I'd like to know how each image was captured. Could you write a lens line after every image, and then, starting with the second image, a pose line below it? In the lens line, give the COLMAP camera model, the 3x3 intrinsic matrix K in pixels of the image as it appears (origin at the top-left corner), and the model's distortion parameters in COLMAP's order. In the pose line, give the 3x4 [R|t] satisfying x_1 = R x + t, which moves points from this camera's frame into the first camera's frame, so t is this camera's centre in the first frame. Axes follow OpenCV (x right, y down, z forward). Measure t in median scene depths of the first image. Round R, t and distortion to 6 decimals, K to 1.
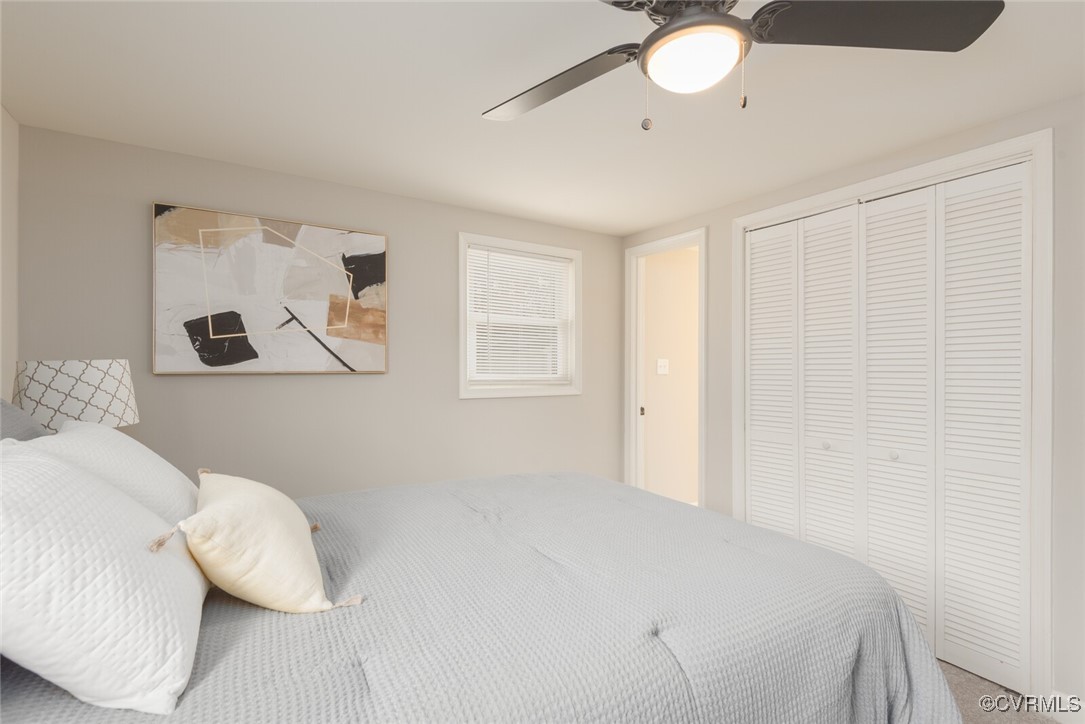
lens RADIAL K [[501.2, 0, 546.6], [0, 501.2, 361.5], [0, 0, 1]] dist [0.000675, -0.000601]
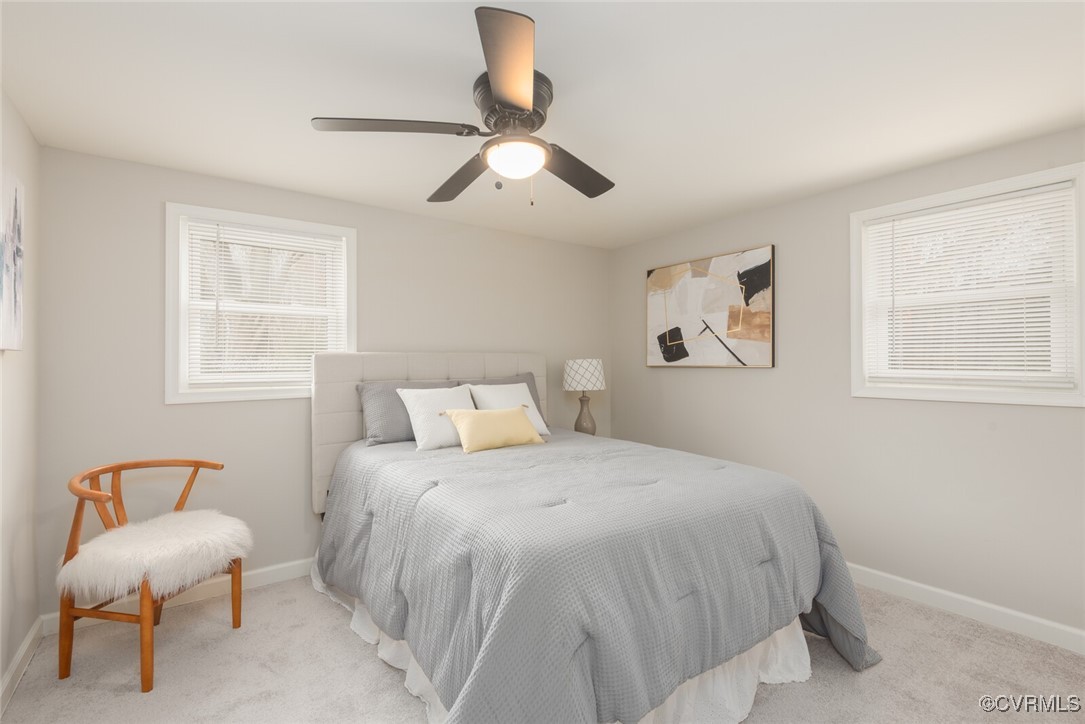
lens RADIAL K [[501.2, 0, 546.6], [0, 501.2, 361.5], [0, 0, 1]] dist [0.000675, -0.000601]
pose [[0.050647, -0.007748, -0.998687, 0.825623], [0.010820, 0.999915, -0.007208, 0.013371], [0.998658, -0.010441, 0.050726, 0.465238]]
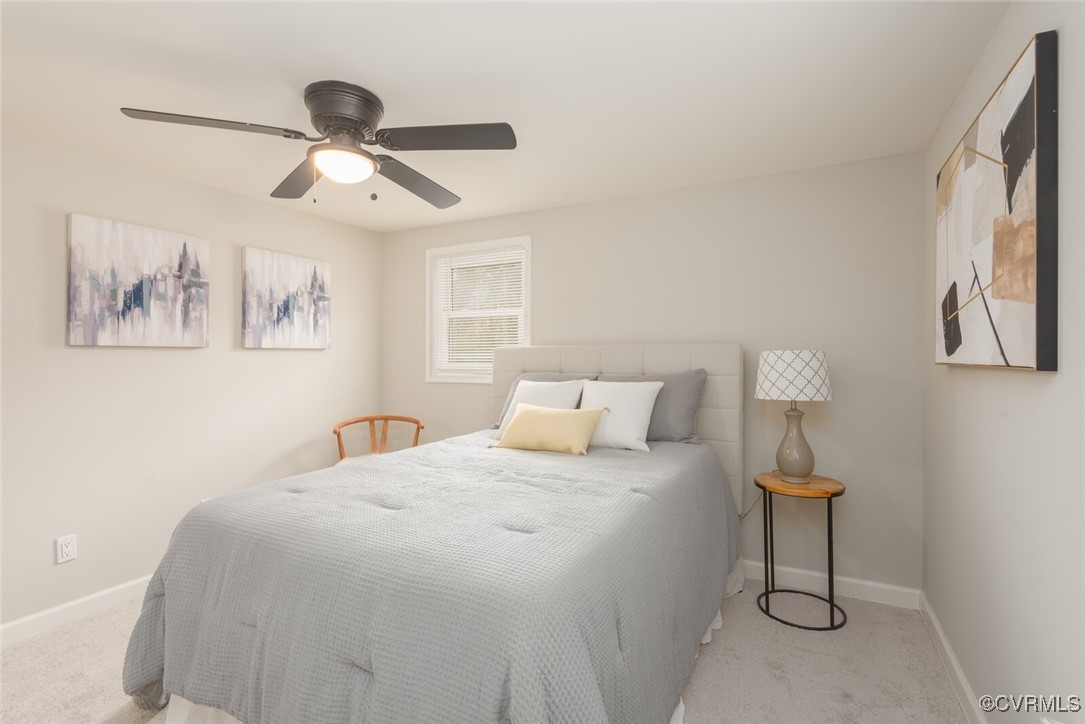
lens RADIAL K [[501.2, 0, 546.6], [0, 501.2, 361.5], [0, 0, 1]] dist [0.000675, -0.000601]
pose [[-0.872311, -0.000016, -0.488951, 0.239882], [-0.001044, 0.999998, 0.001829, 0.016344], [0.488950, 0.002106, -0.872309, 1.232280]]
